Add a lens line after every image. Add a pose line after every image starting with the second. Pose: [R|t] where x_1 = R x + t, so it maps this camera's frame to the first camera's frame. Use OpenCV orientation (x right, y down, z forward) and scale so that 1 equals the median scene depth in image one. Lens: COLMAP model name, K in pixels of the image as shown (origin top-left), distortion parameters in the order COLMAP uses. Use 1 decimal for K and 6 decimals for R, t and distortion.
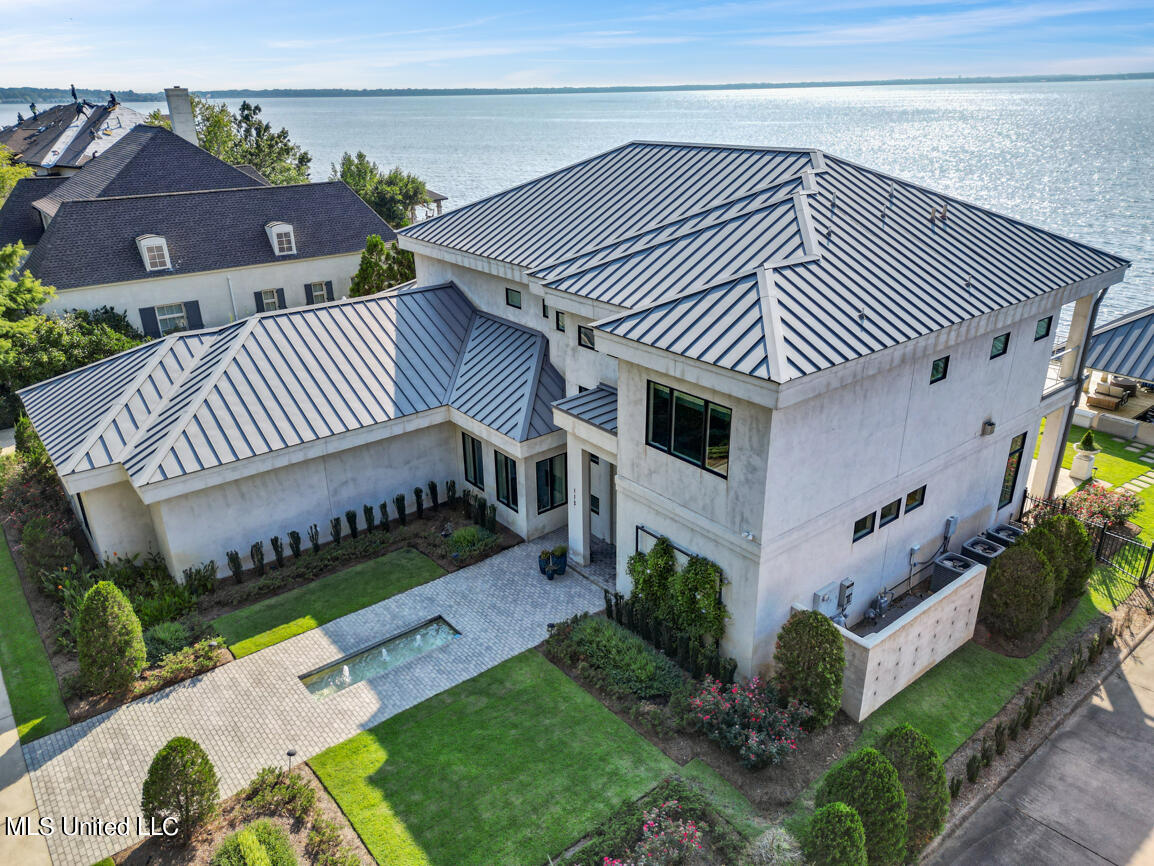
lens RADIAL K [[806.7, 0, 577.0], [0, 806.7, 433.0], [0, 0, 1]] dist [0.080702, -0.074086]
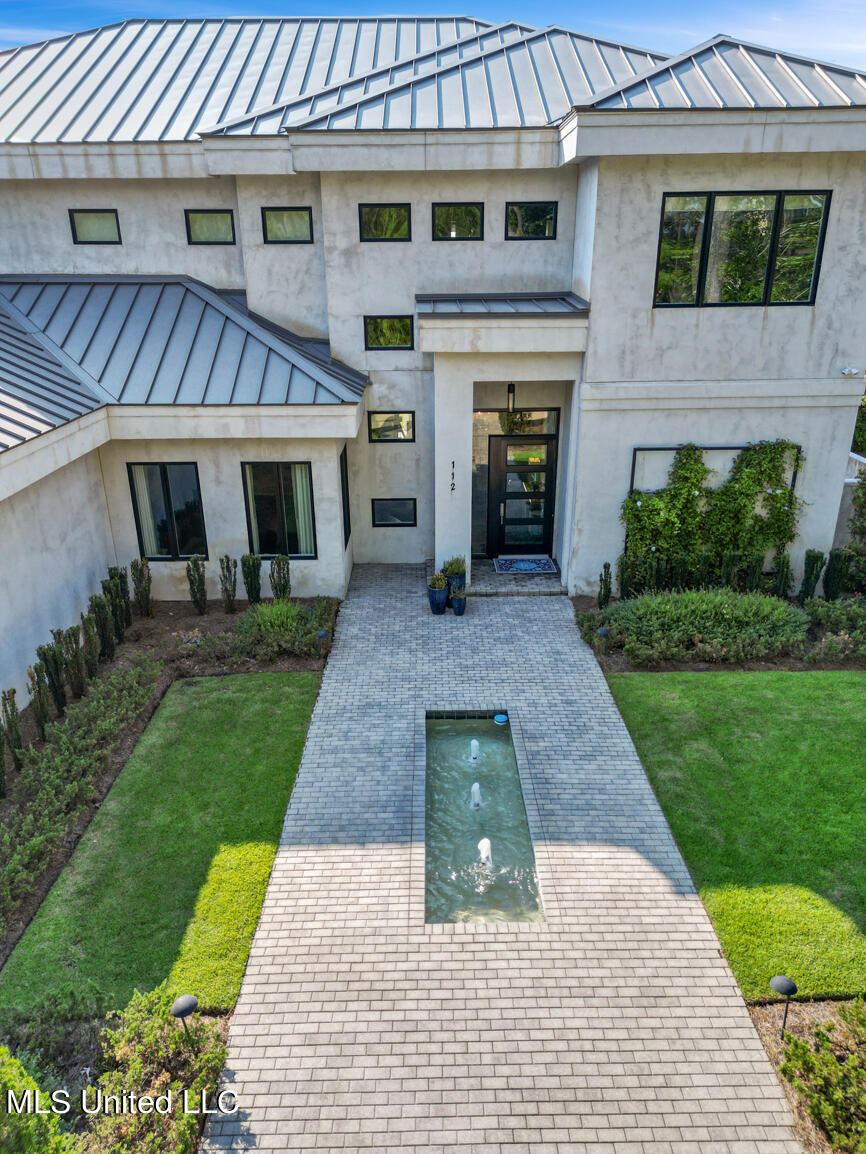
lens RADIAL K [[806.7, 0, 433.0], [0, 806.7, 577.0], [0, 0, 1]] dist [0.080702, -0.074086]
pose [[0.626671, -0.282386, 0.726320, -0.556890], [0.301594, 0.947291, 0.108081, 0.092740], [-0.718557, 0.151322, 0.678806, 0.674834]]
